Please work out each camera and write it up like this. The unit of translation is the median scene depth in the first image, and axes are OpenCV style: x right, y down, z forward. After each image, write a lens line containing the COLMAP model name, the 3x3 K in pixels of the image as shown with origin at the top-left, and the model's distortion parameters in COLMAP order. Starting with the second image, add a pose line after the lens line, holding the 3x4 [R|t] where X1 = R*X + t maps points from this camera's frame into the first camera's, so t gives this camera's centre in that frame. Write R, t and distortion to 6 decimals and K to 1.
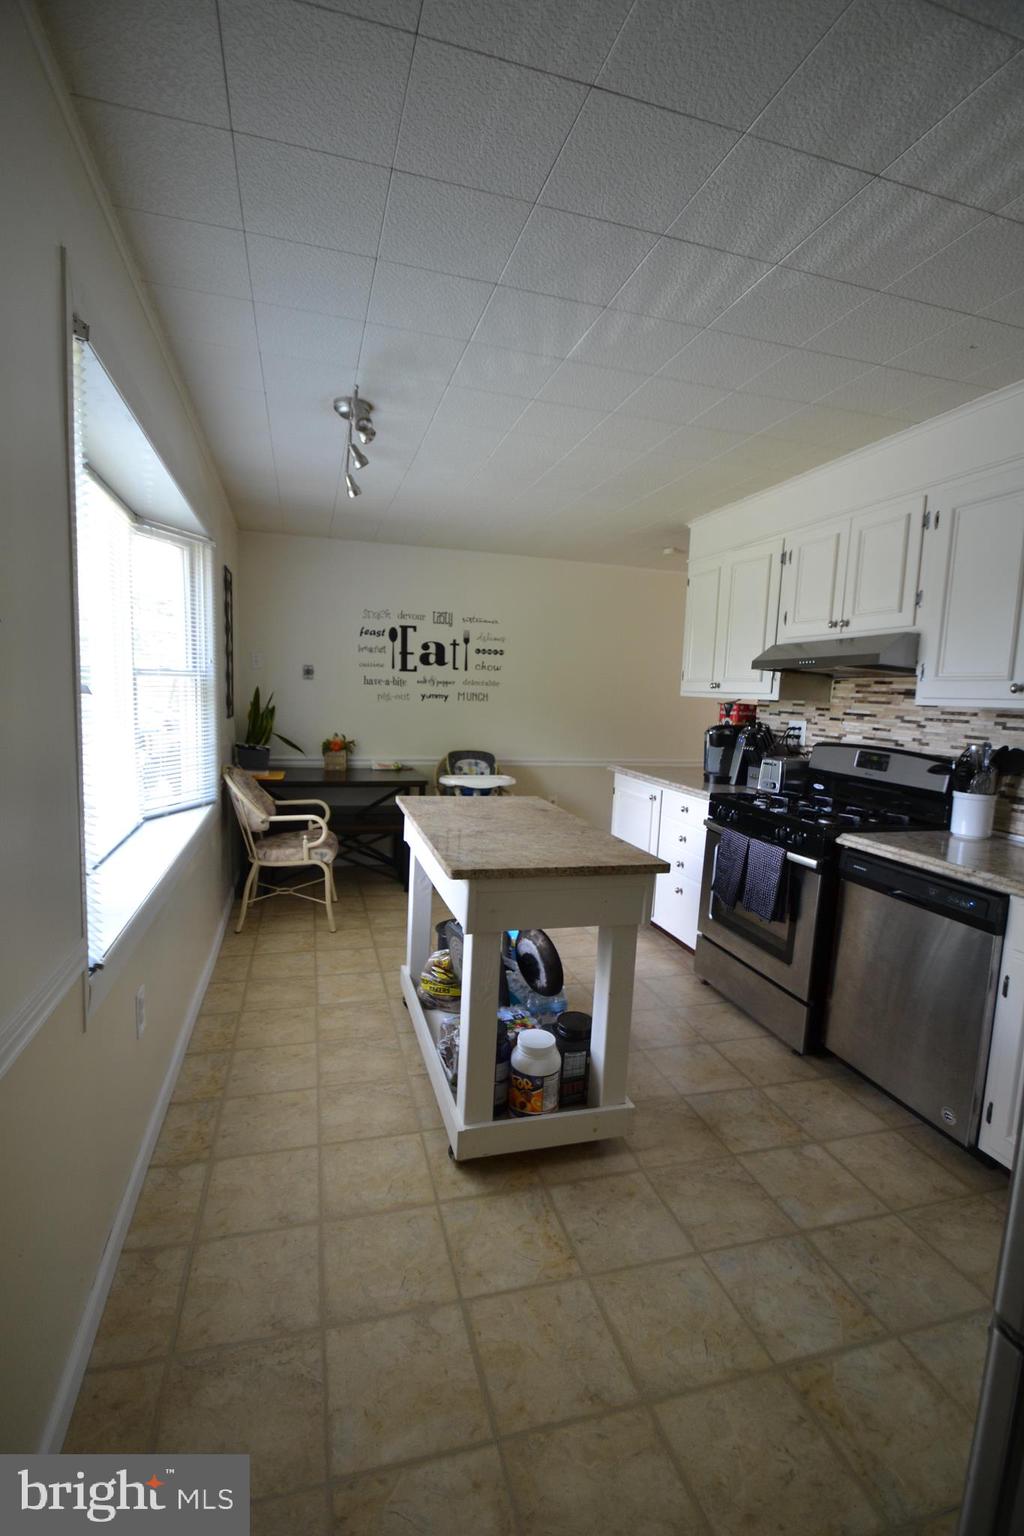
lens RADIAL K [[682.3, 0, 495.7], [0, 682.3, 767.9], [0, 0, 1]] dist [0.017190, -0.019574]
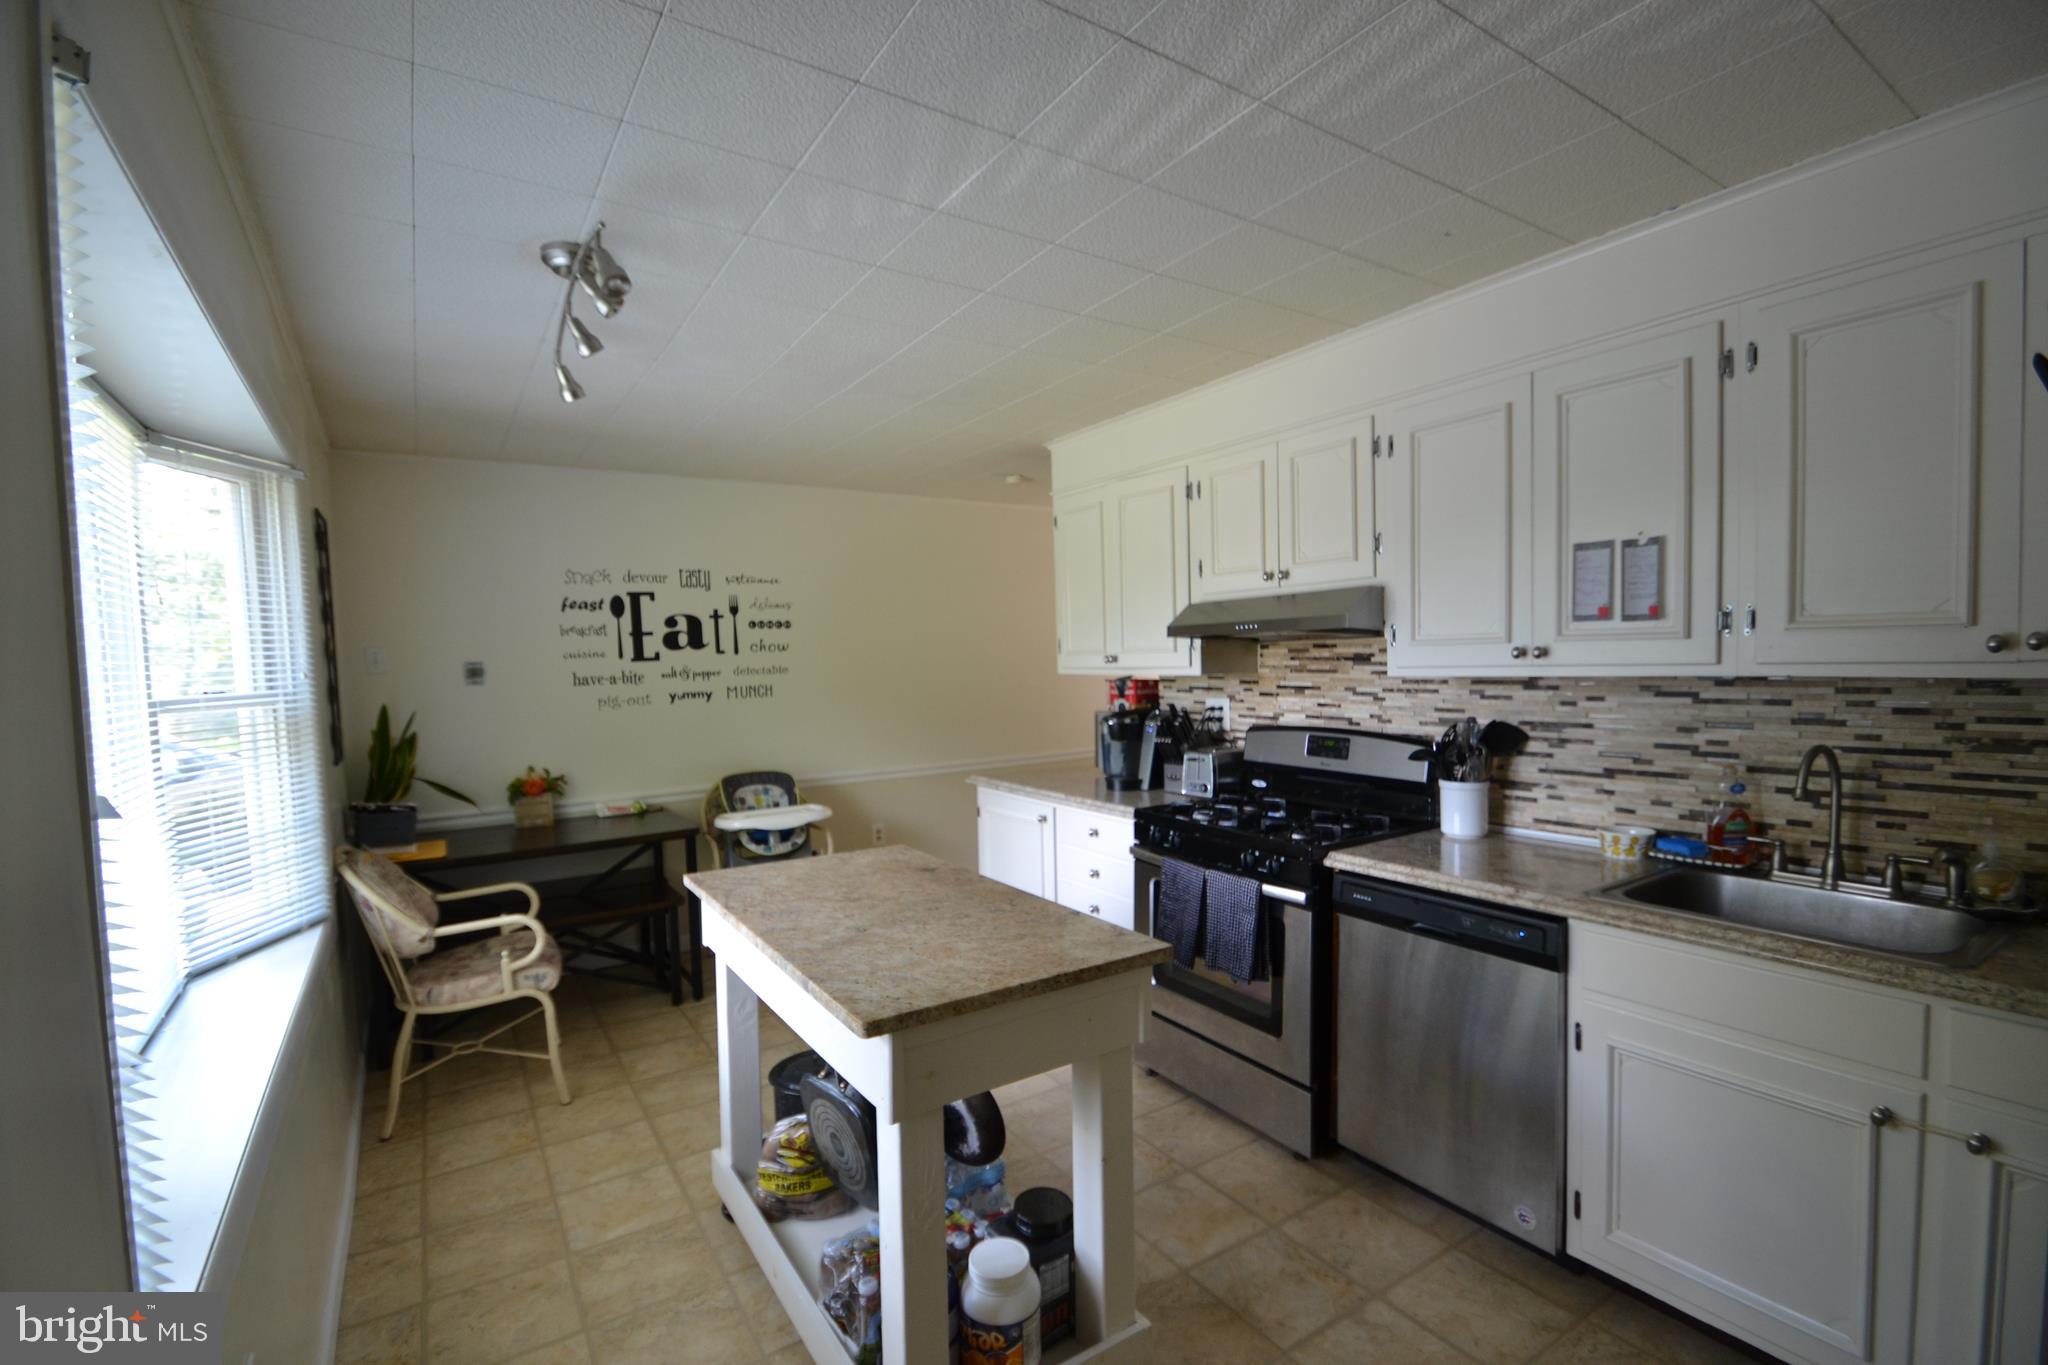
lens RADIAL K [[909.8, 0, 1021.3], [0, 909.8, 704.1], [0, 0, 1]] dist [0.017190, -0.019574]
pose [[0.950514, -0.078758, 0.300535, -0.096267], [0.096315, 0.994376, -0.044036, -0.050028], [-0.295377, 0.070803, 0.952754, 0.118066]]
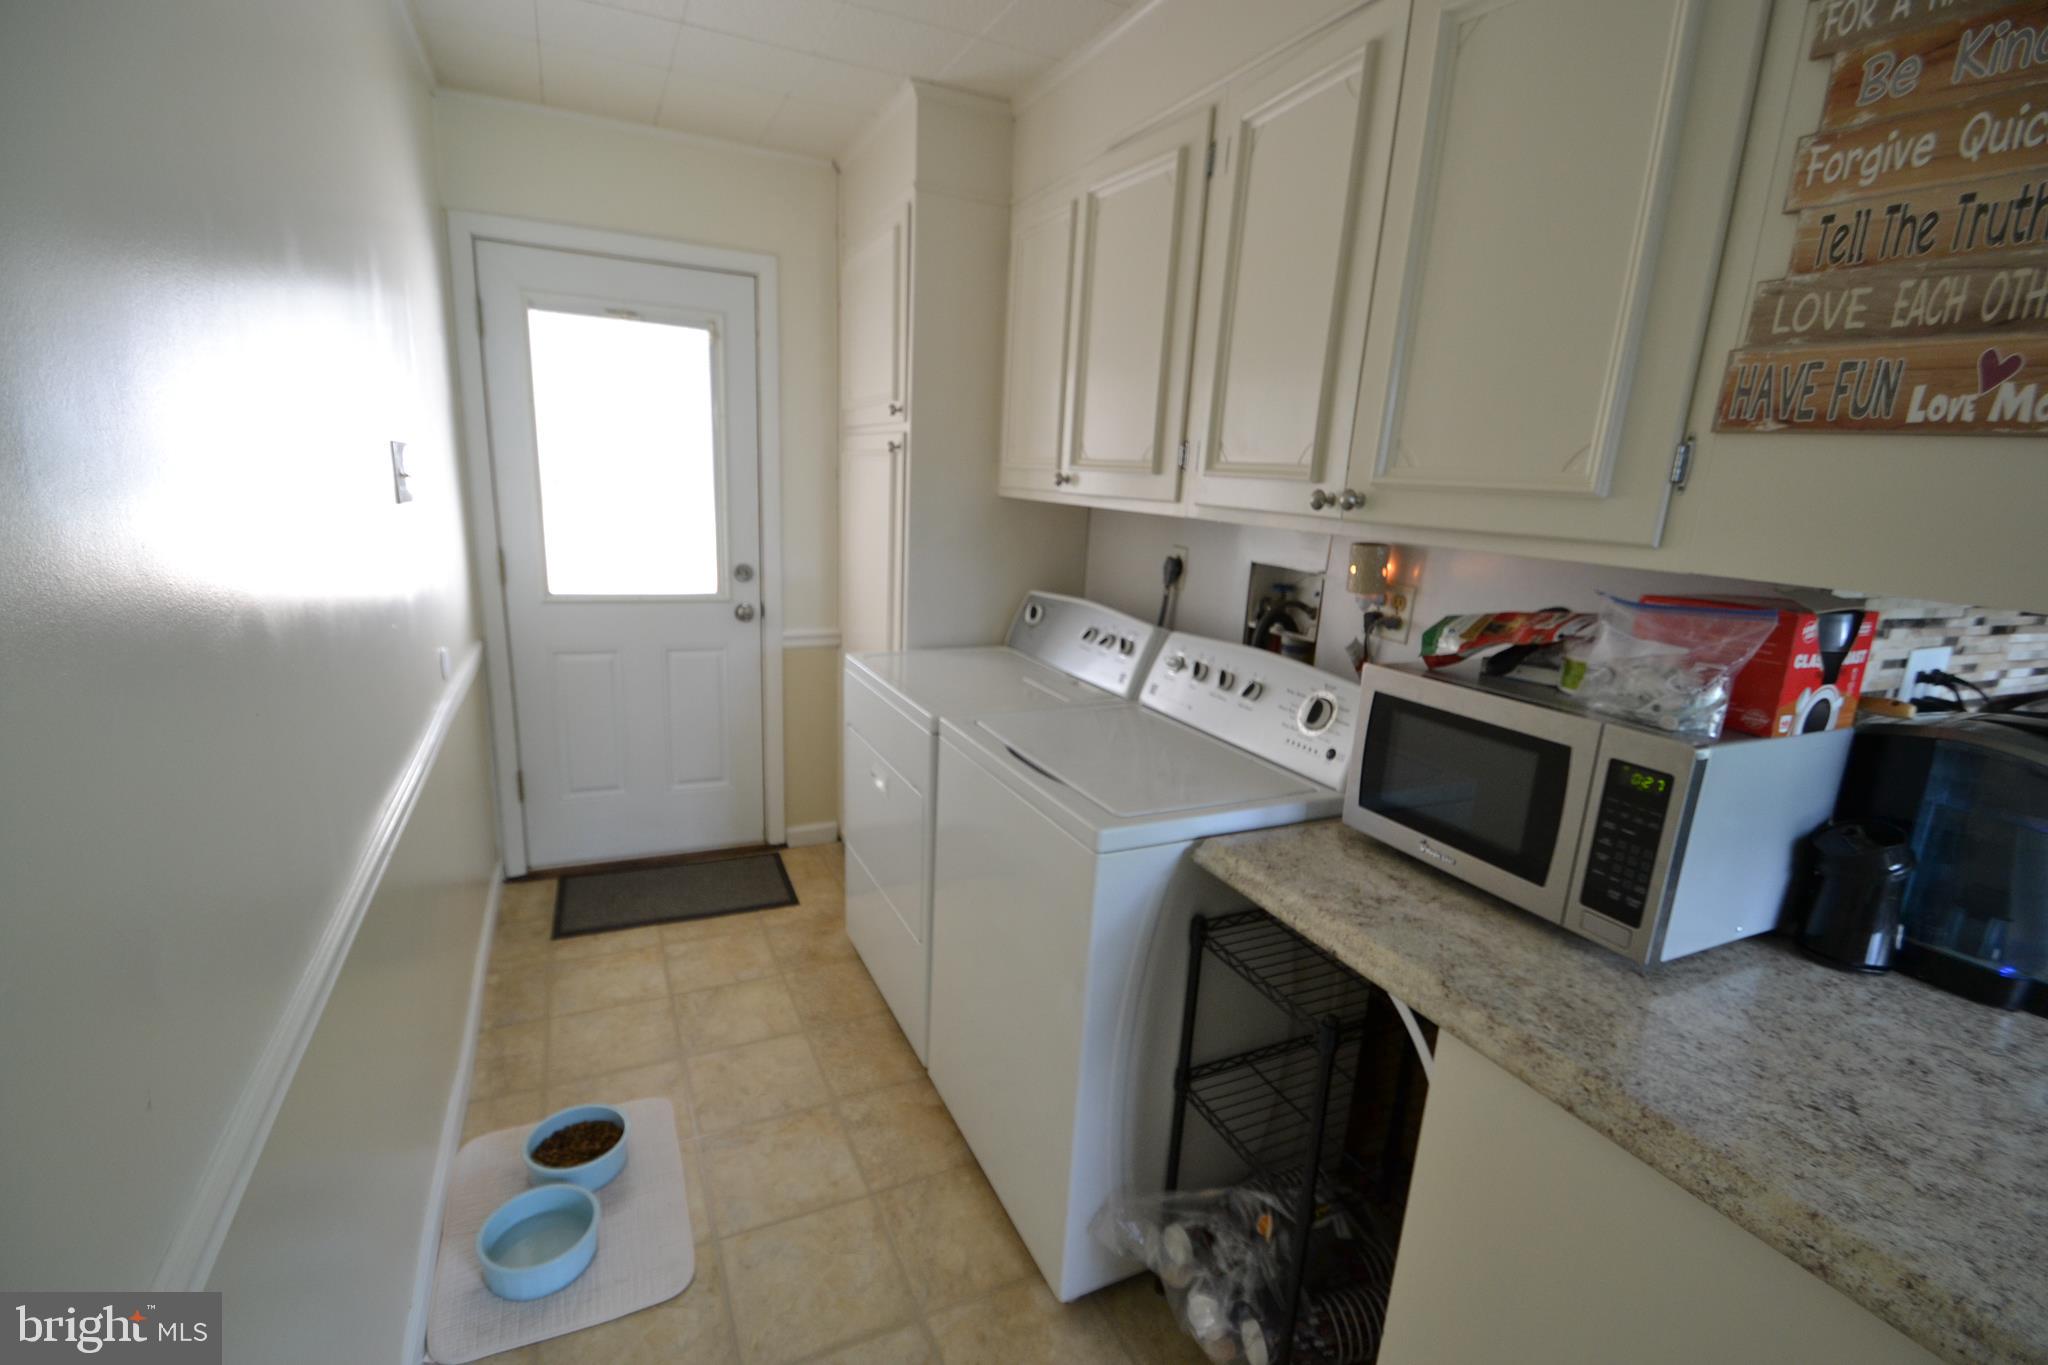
lens RADIAL K [[902.8, 0, 1021.1], [0, 902.8, 705.6], [0, 0, 1]] dist [0.017885, -0.019624]
pose [[-0.167006, -0.285546, 0.943702, 0.196016], [0.052597, 0.953201, 0.297728, -0.228123], [-0.984552, 0.099358, -0.144171, 1.838042]]
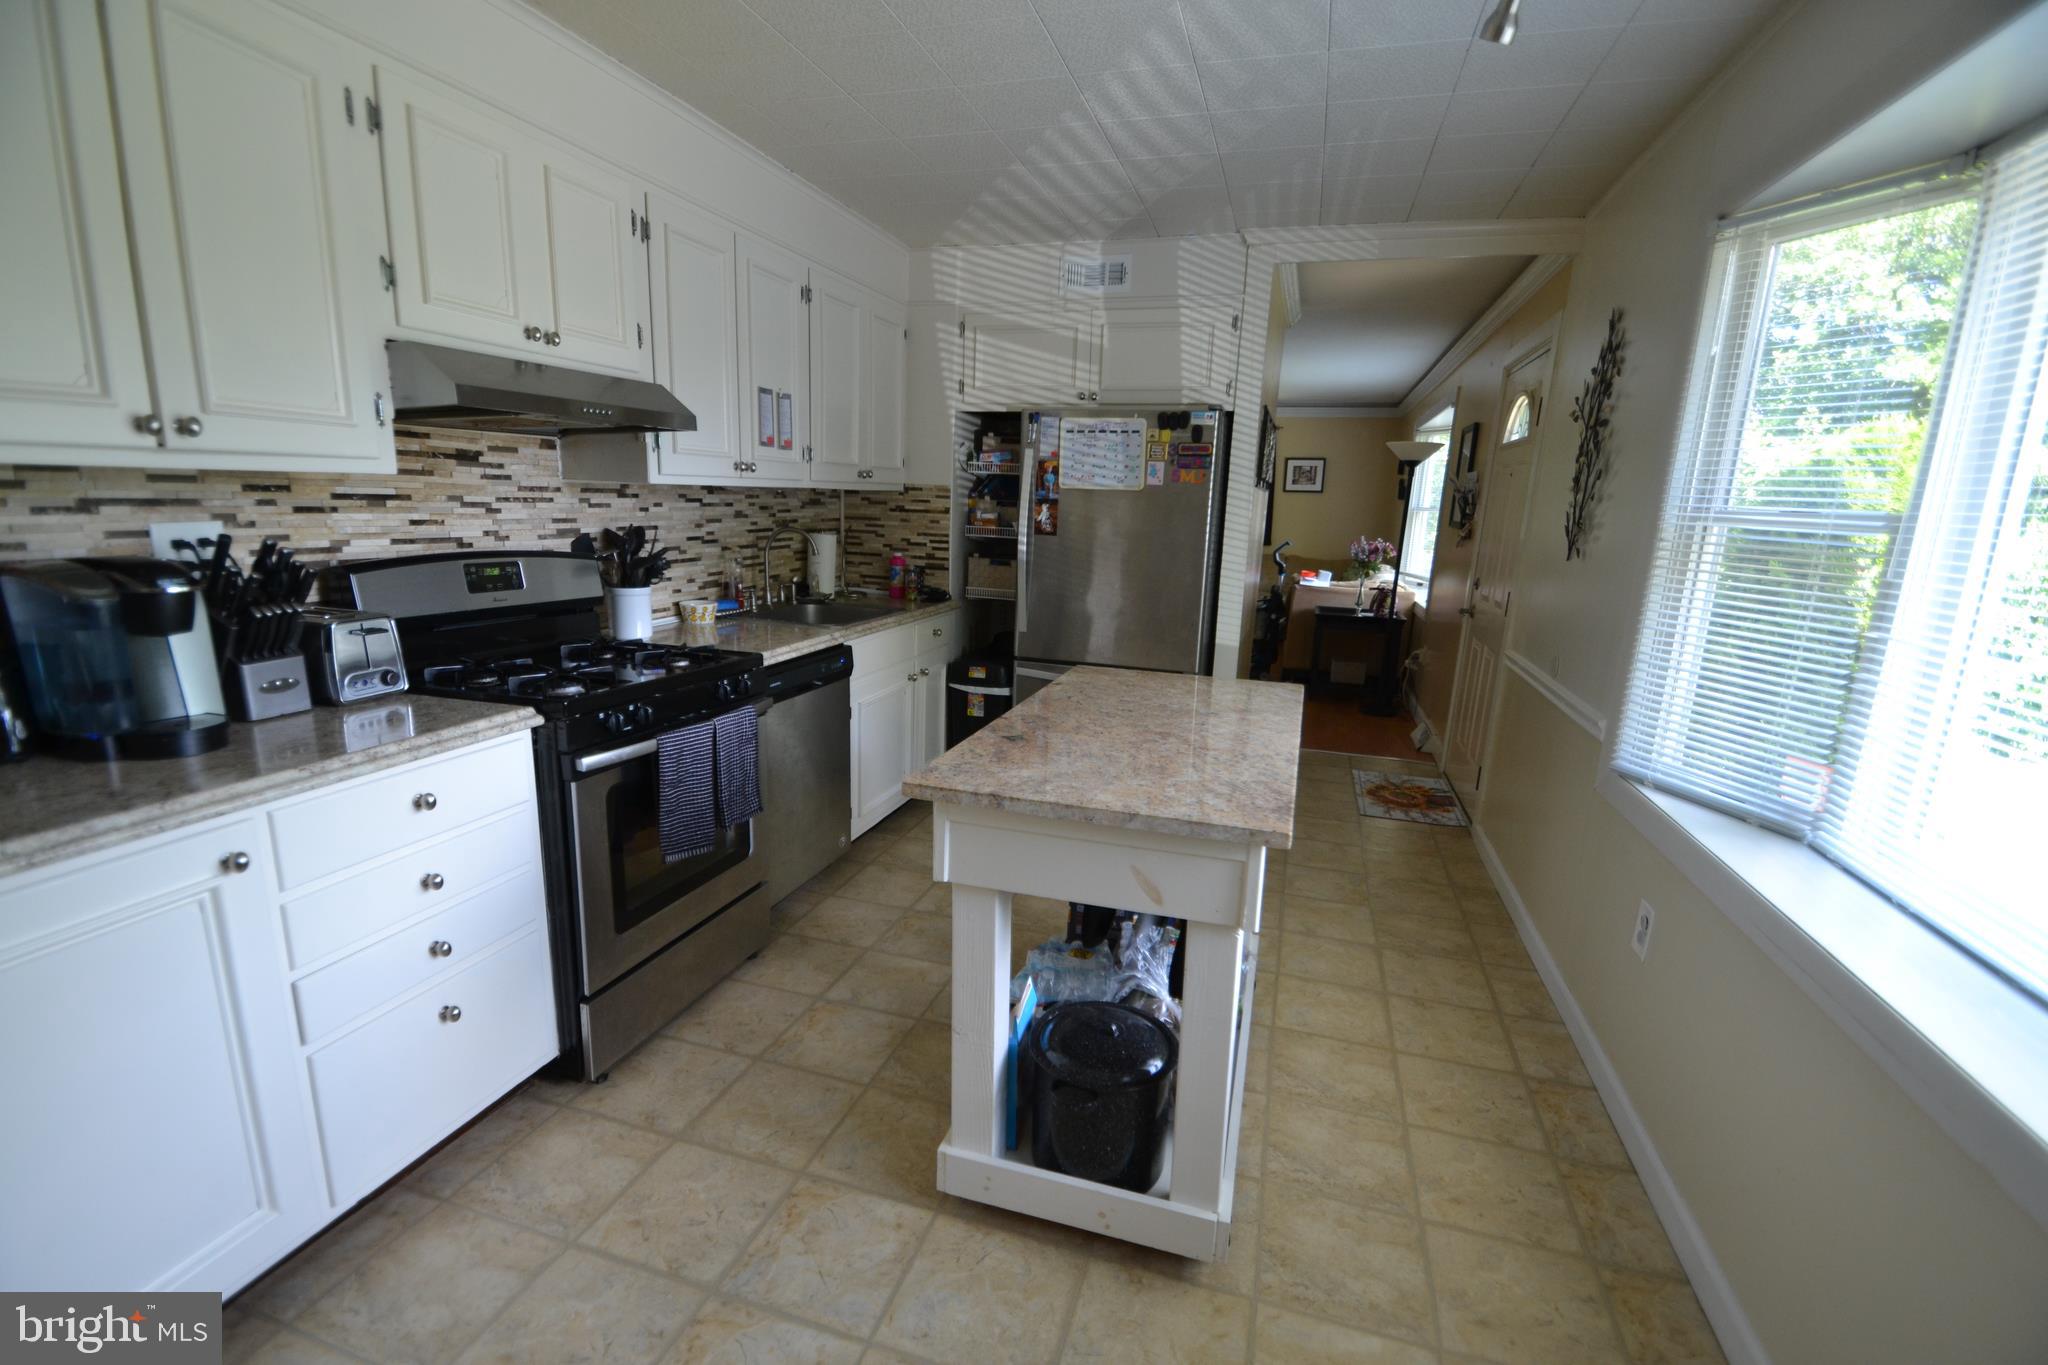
lens RADIAL K [[902.8, 0, 1021.1], [0, 902.8, 705.6], [0, 0, 1]] dist [0.017885, -0.019624]
pose [[-0.838555, -0.188544, 0.511152, -0.268339], [-0.005968, 0.941332, 0.337430, -0.184511], [-0.544784, 0.279903, -0.790484, 1.504360]]
